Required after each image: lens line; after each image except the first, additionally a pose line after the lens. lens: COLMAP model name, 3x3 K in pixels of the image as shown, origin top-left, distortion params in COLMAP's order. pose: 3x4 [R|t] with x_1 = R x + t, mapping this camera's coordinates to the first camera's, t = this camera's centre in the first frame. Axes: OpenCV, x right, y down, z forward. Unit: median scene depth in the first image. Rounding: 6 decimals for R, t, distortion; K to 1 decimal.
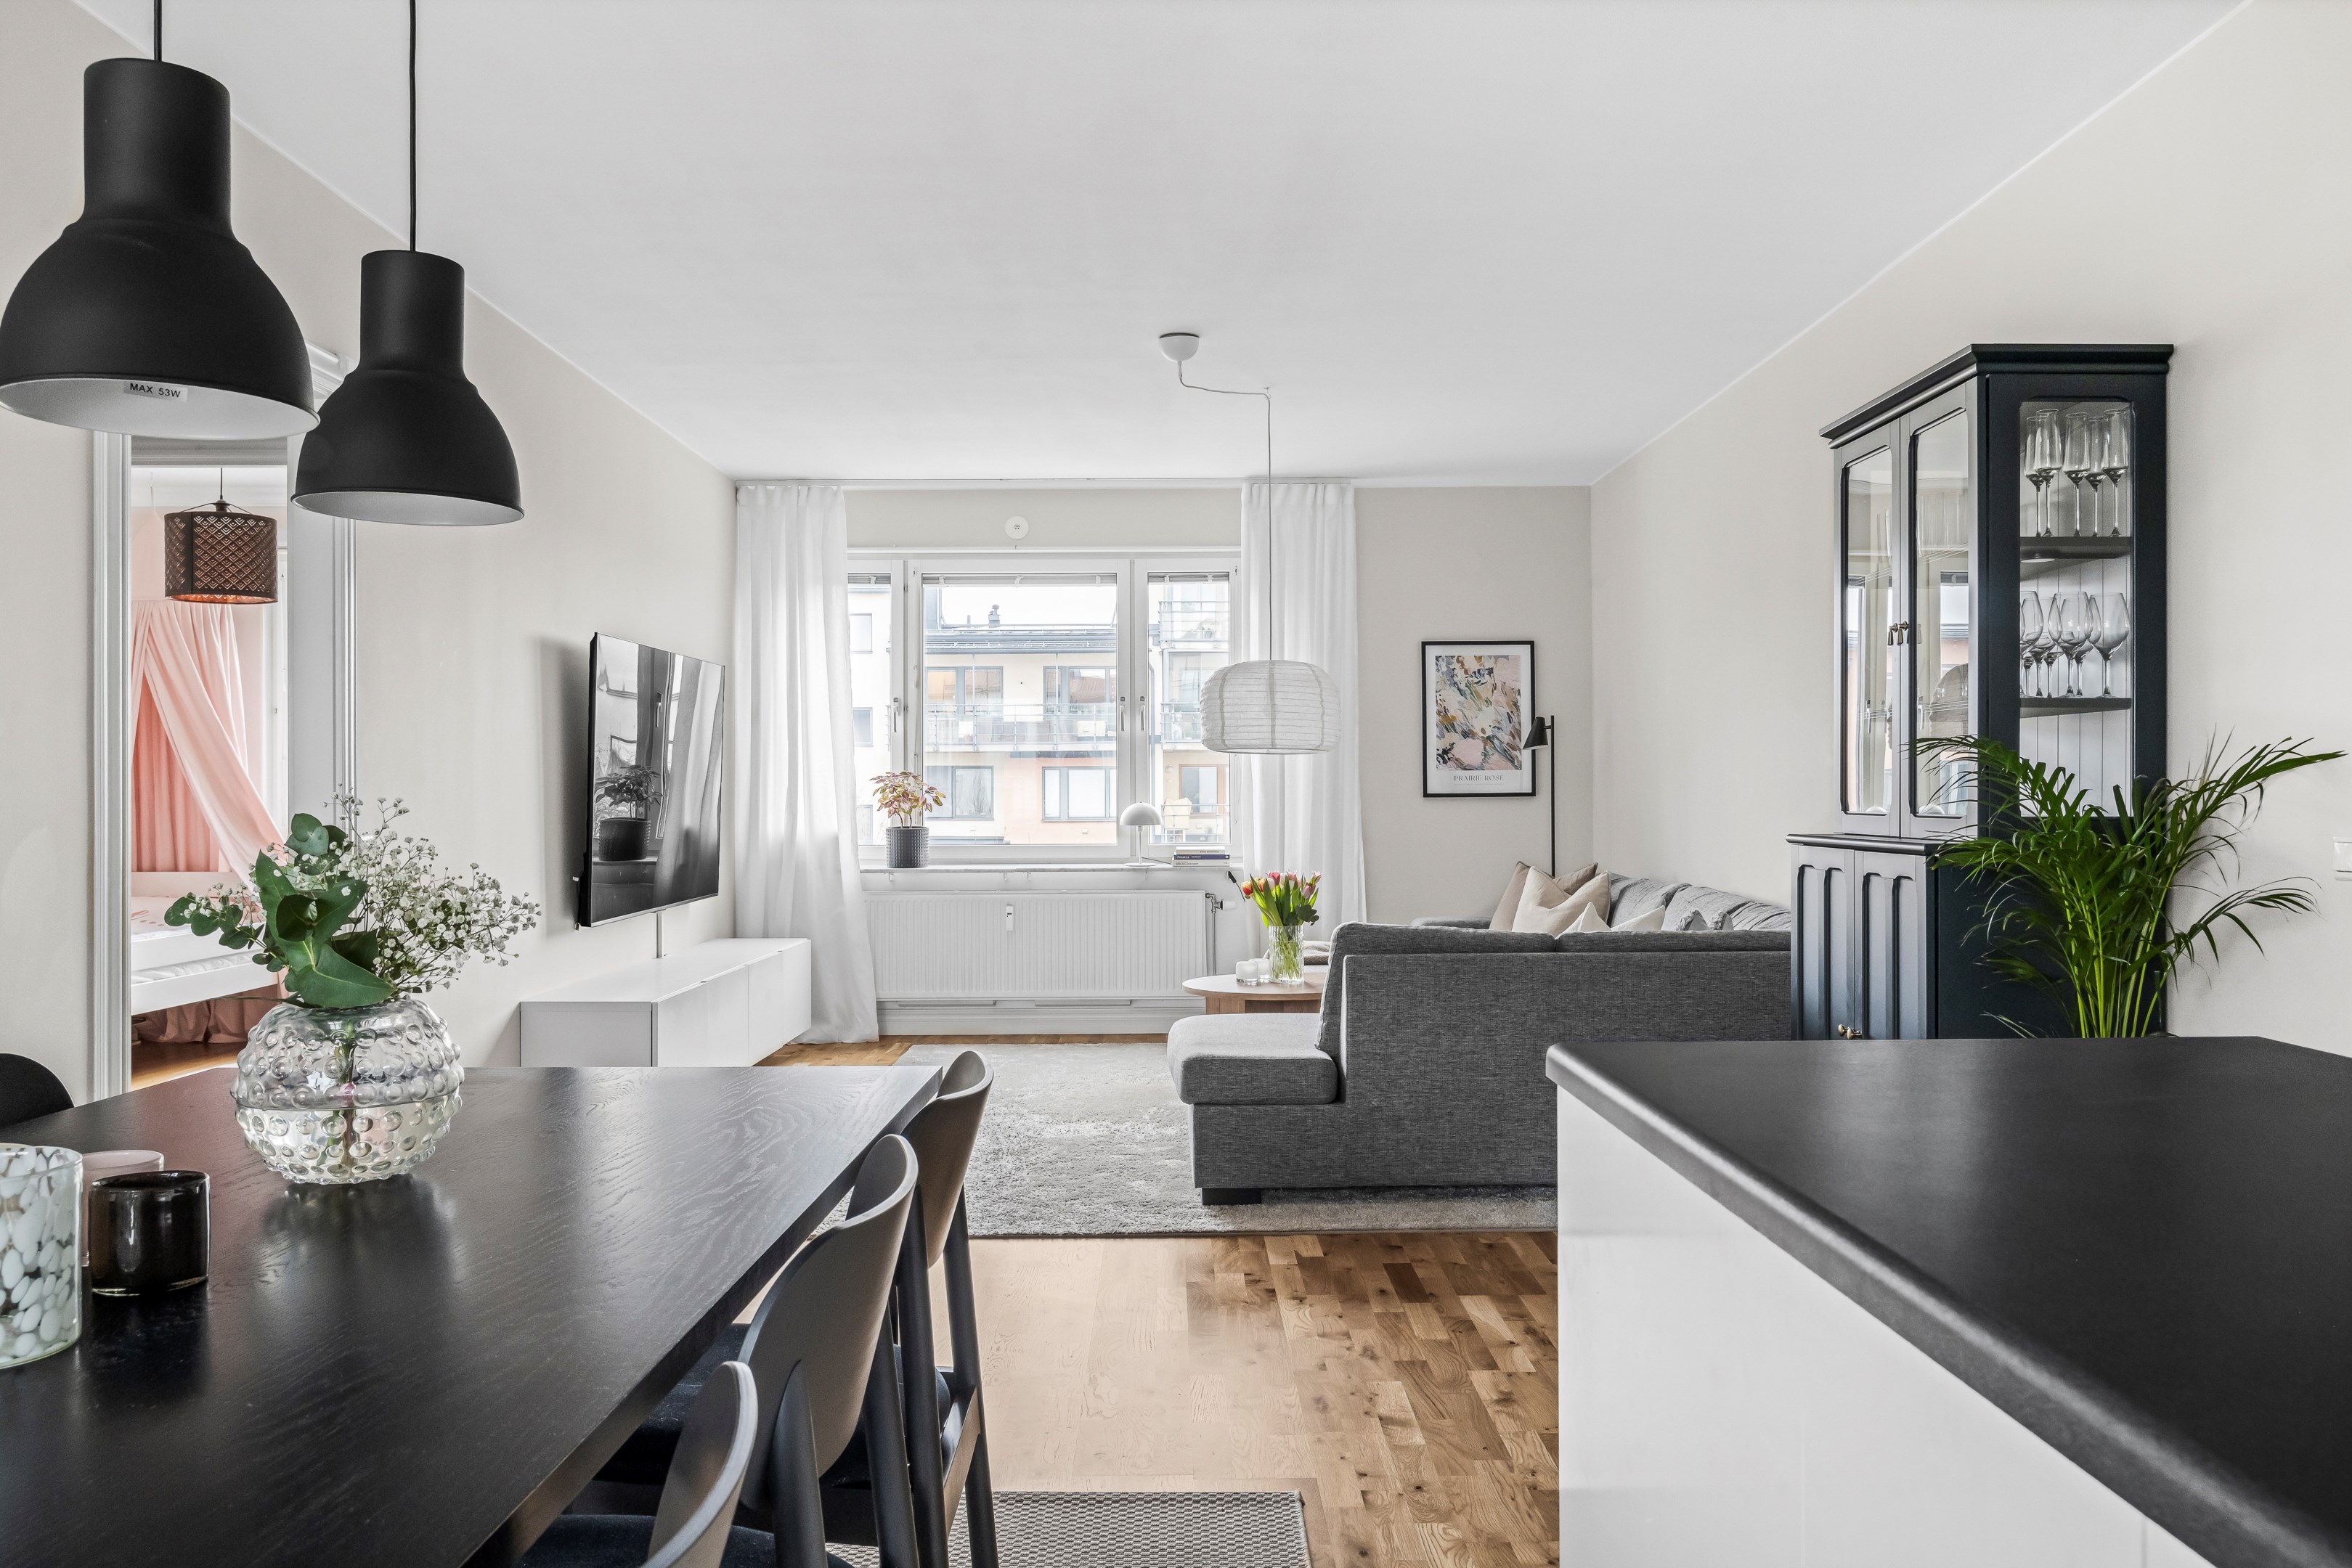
lens RADIAL K [[1821.7, 0, 1186.3], [0, 1821.7, 793.4], [0, 0, 1]] dist [-0.015069, -0.009109]
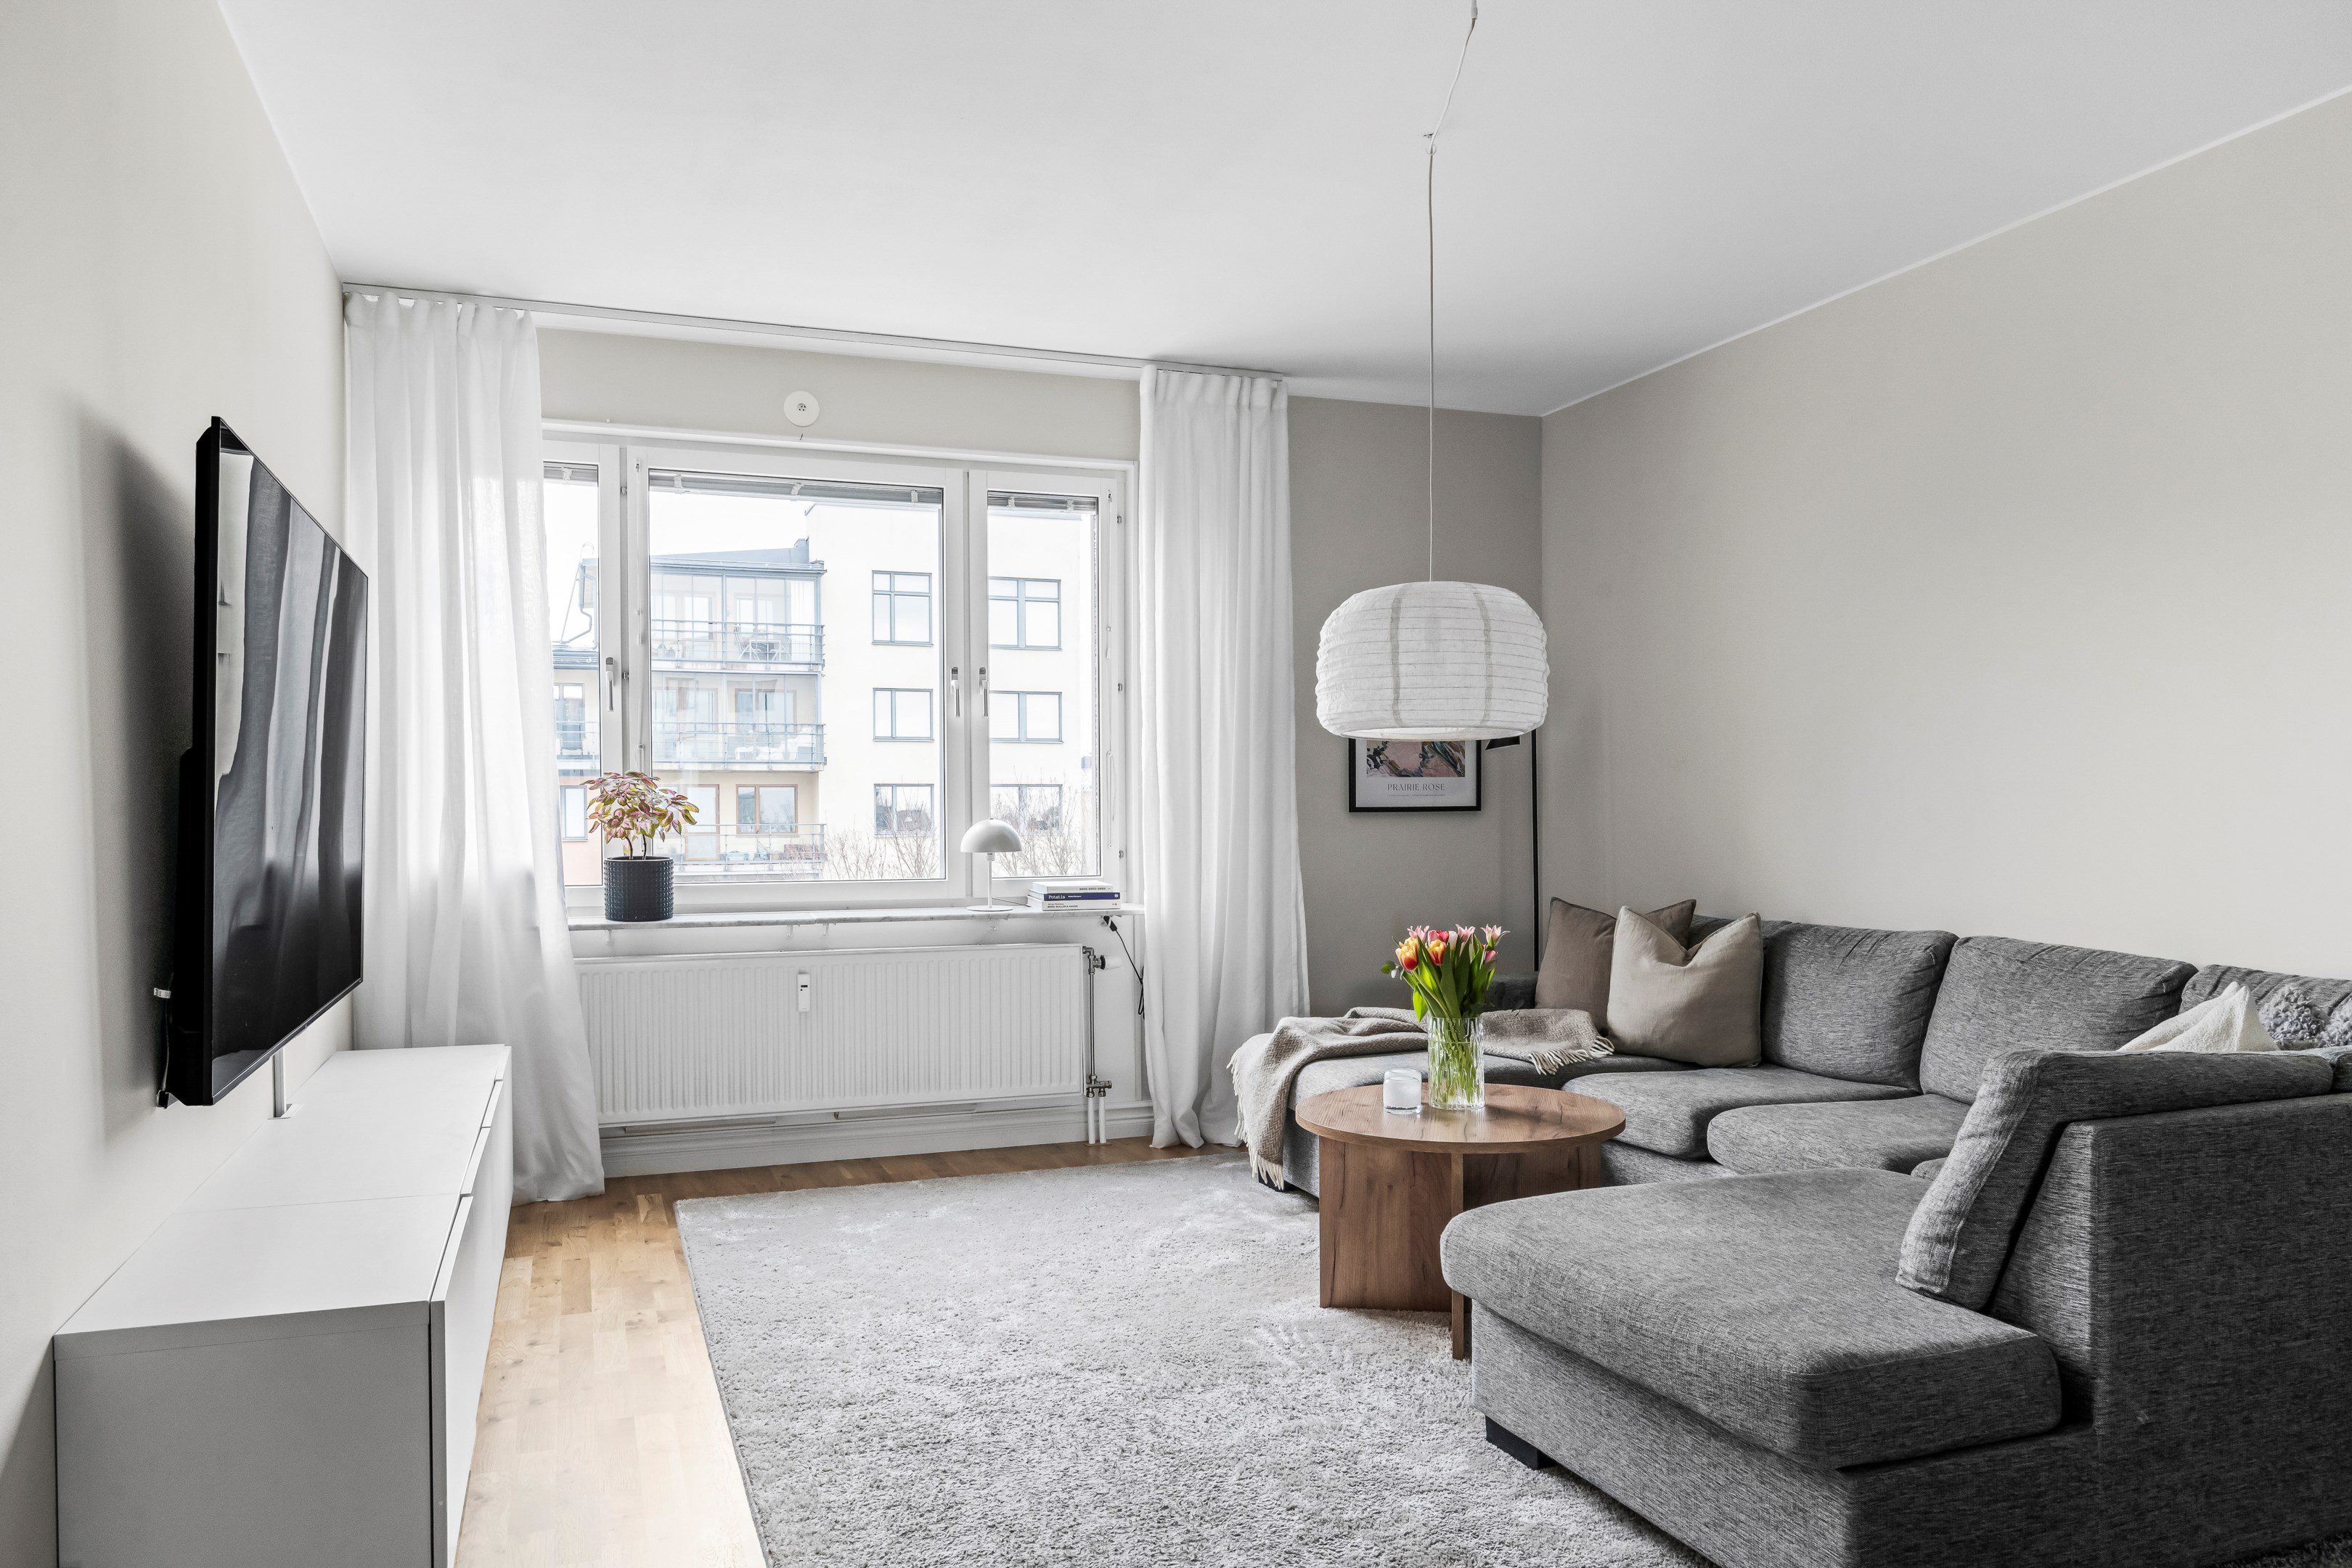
lens RADIAL K [[1596.6, 0, 1149.3], [0, 1596.6, 848.4], [0, 0, 1]] dist [-0.002599, -0.005513]
pose [[0.941341, -0.007196, 0.337380, -0.174488], [0.000493, 0.999801, 0.019949, 0.004031], [-0.337456, -0.018613, 0.941157, 0.408050]]
